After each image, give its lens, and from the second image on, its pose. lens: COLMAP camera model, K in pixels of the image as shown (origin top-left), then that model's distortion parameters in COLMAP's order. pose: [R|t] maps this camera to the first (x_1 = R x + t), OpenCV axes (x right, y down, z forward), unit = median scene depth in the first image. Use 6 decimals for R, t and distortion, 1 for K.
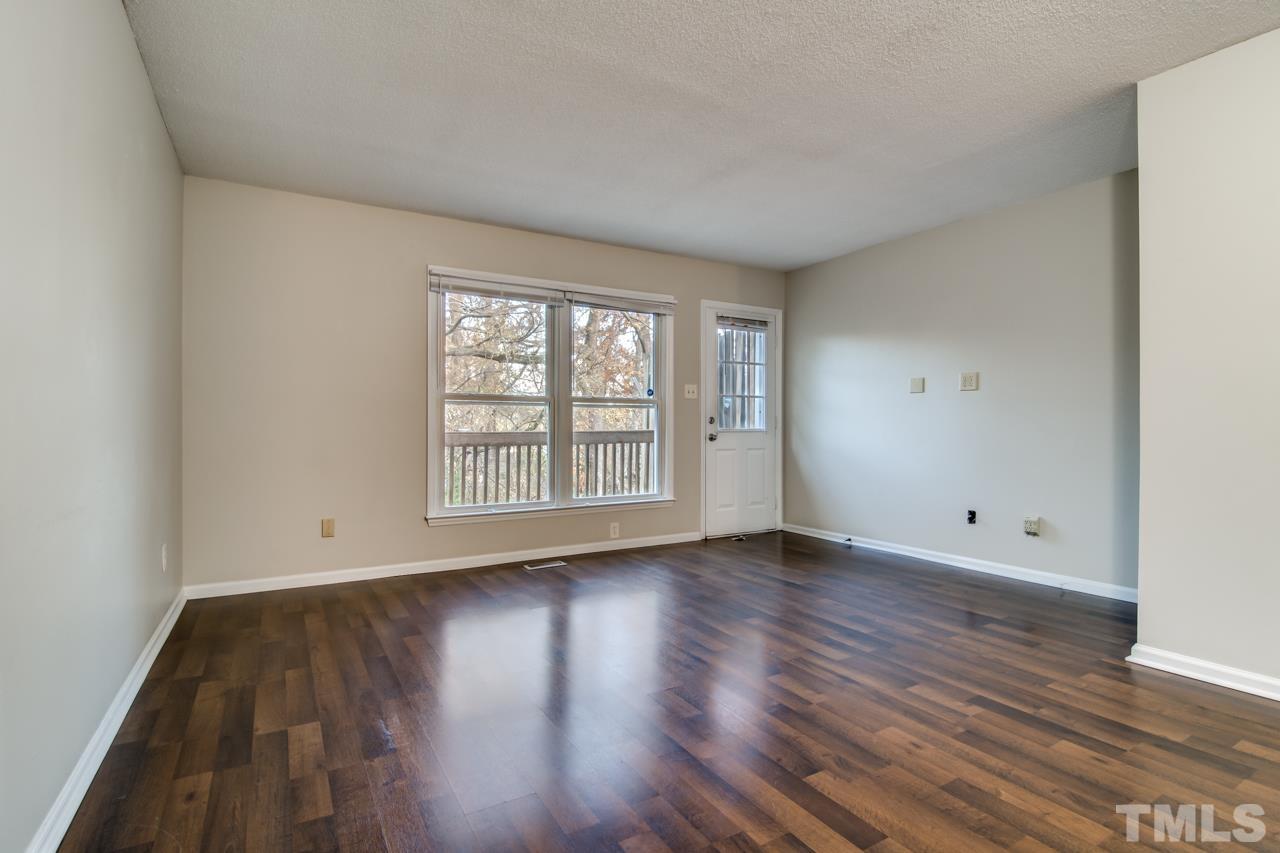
lens RADIAL K [[617.6, 0, 645.5], [0, 617.6, 428.5], [0, 0, 1]] dist [-0.001119, -0.000385]
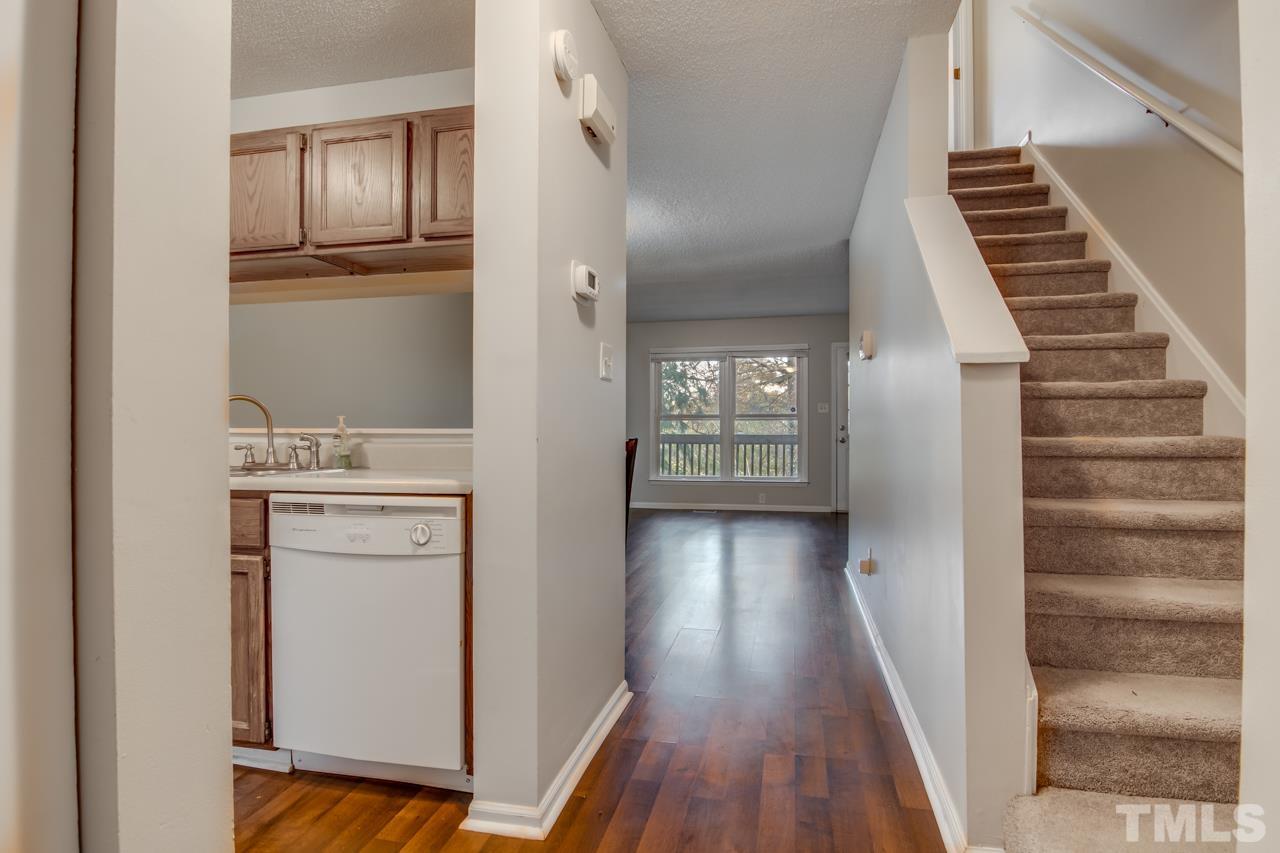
lens RADIAL K [[617.6, 0, 645.5], [0, 617.6, 428.5], [0, 0, 1]] dist [-0.001119, -0.000385]
pose [[0.718717, 0.001022, -0.695302, 0.790207], [0.000980, 0.999996, 0.002483, -0.016807], [0.695302, -0.002466, 0.718713, -0.323058]]
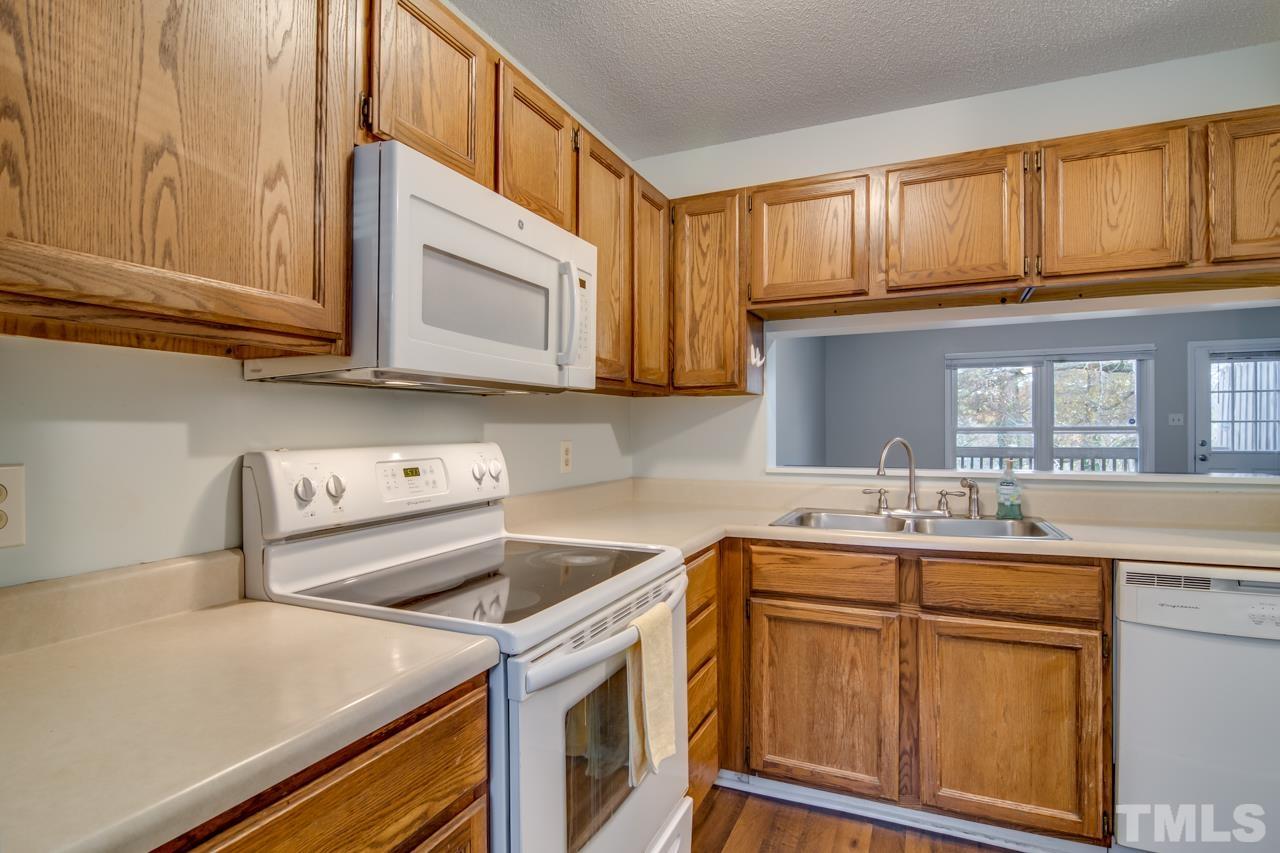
lens RADIAL K [[642.7, 0, 644.5], [0, 642.7, 432.6], [0, 0, 1]] dist [-0.006508, -0.001271]
pose [[0.571996, 0.001522, -0.820255, 0.521319], [0.005305, 0.999971, 0.005555, -0.047643], [0.820239, -0.007529, 0.571971, -0.600014]]
